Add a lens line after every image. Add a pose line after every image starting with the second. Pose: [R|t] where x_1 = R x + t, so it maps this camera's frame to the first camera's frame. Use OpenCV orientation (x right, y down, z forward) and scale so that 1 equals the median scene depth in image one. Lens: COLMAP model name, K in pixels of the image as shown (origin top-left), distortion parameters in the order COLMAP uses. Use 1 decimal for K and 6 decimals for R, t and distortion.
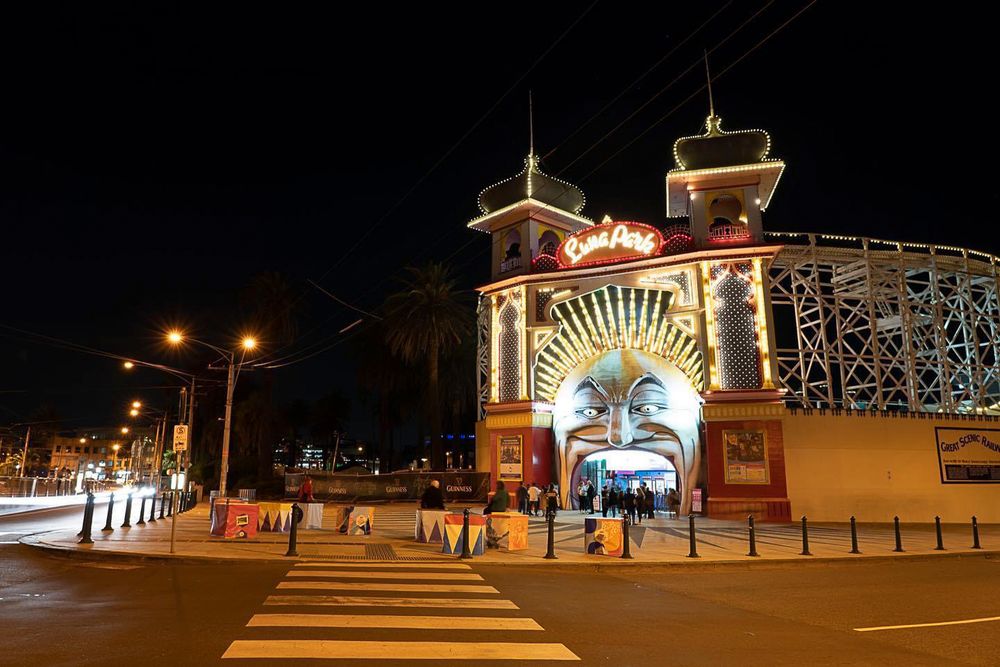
lens RADIAL K [[716.6, 0, 500.0], [0, 716.6, 333.5], [0, 0, 1]] dist [-0.002884, -0.000005]
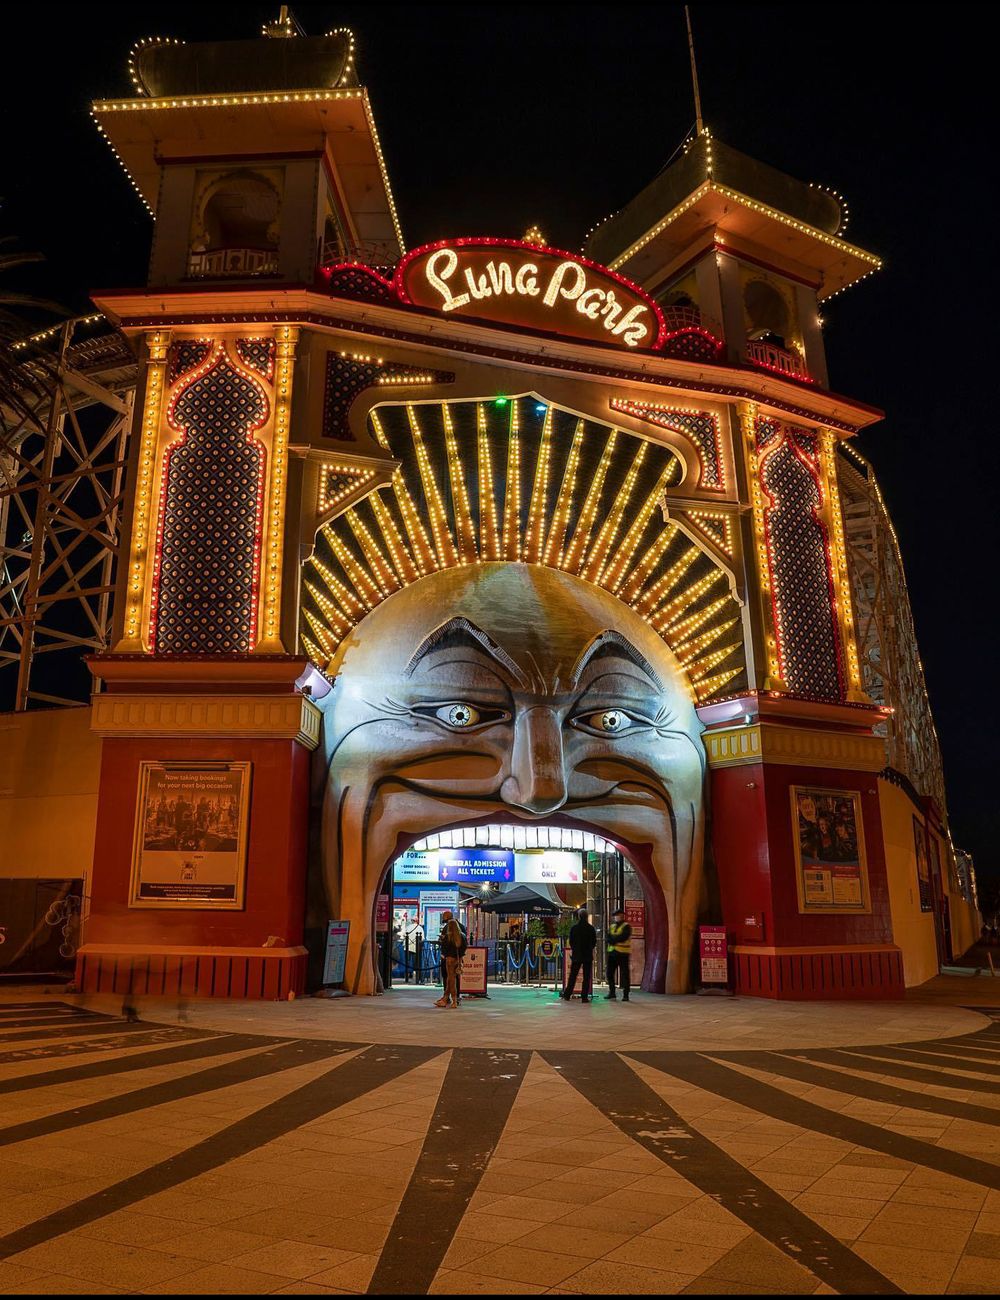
lens RADIAL K [[998.5, 0, 500.0], [0, 998.5, 650.0], [0, 0, 1]] dist [-0.050949, 0.123170]
pose [[0.715219, 0.162080, 0.679847, -0.203177], [-0.146016, 0.985925, -0.081438, 0.114886], [-0.683477, -0.041022, 0.728819, 0.617818]]
